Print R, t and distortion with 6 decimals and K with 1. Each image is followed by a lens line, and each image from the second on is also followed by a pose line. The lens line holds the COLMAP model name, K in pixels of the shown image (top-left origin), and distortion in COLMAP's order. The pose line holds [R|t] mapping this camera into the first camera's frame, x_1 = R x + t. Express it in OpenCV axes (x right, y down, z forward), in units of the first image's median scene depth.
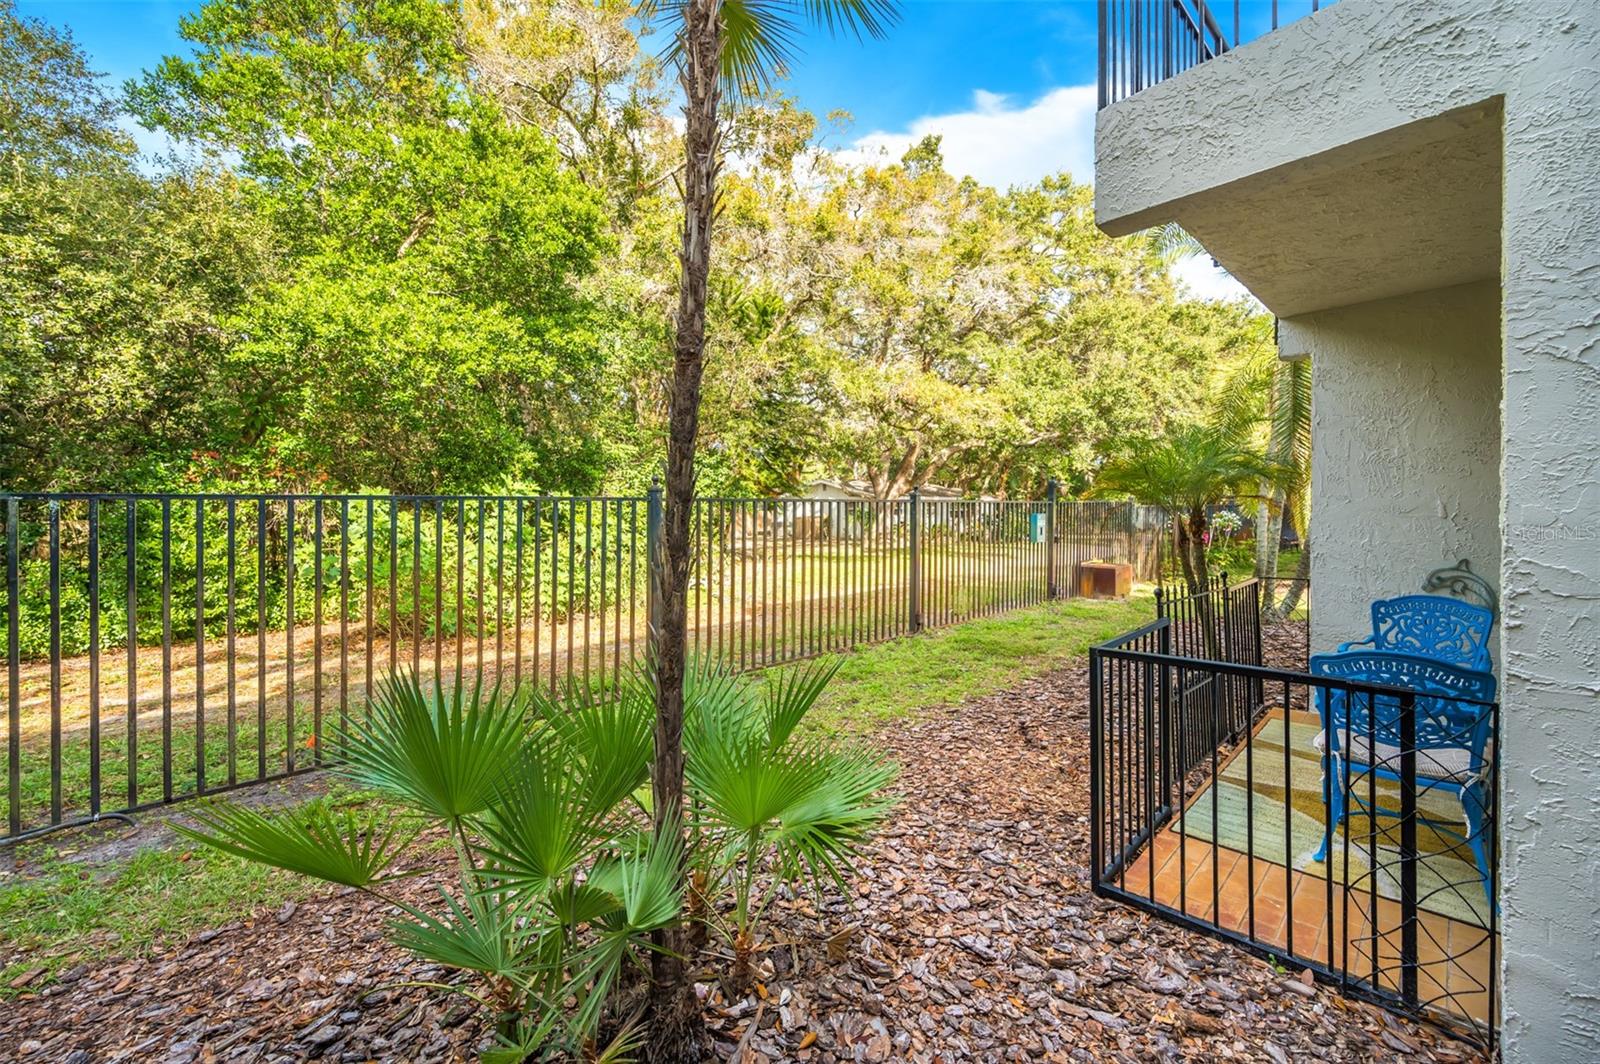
lens RADIAL K [[647.0, 0, 766.9], [0, 647.0, 526.4], [0, 0, 1]] dist [0.007825, 0.000304]
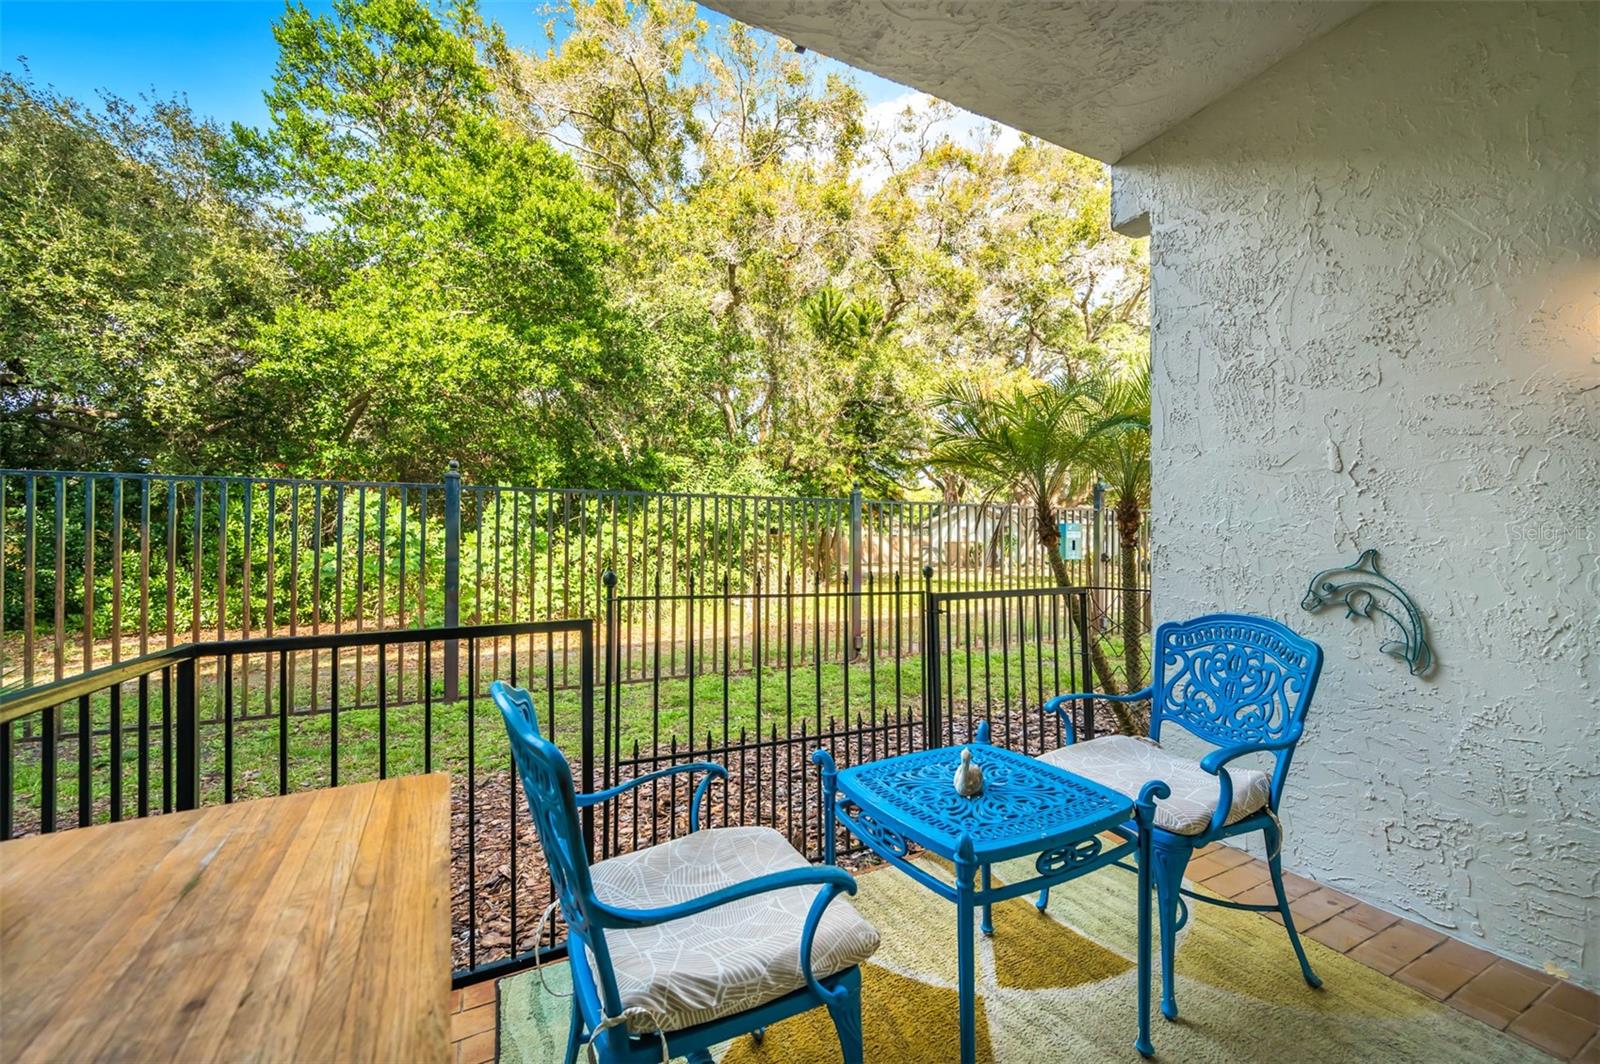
lens RADIAL K [[634.9, 0, 802.7], [0, 634.9, 544.8], [0, 0, 1]] dist [0.001953, 0.000249]
pose [[0.962434, 0.014926, -0.271107, 0.708628], [-0.019704, 0.999695, -0.014910, 0.056842], [0.270801, 0.019692, 0.962434, 0.367602]]
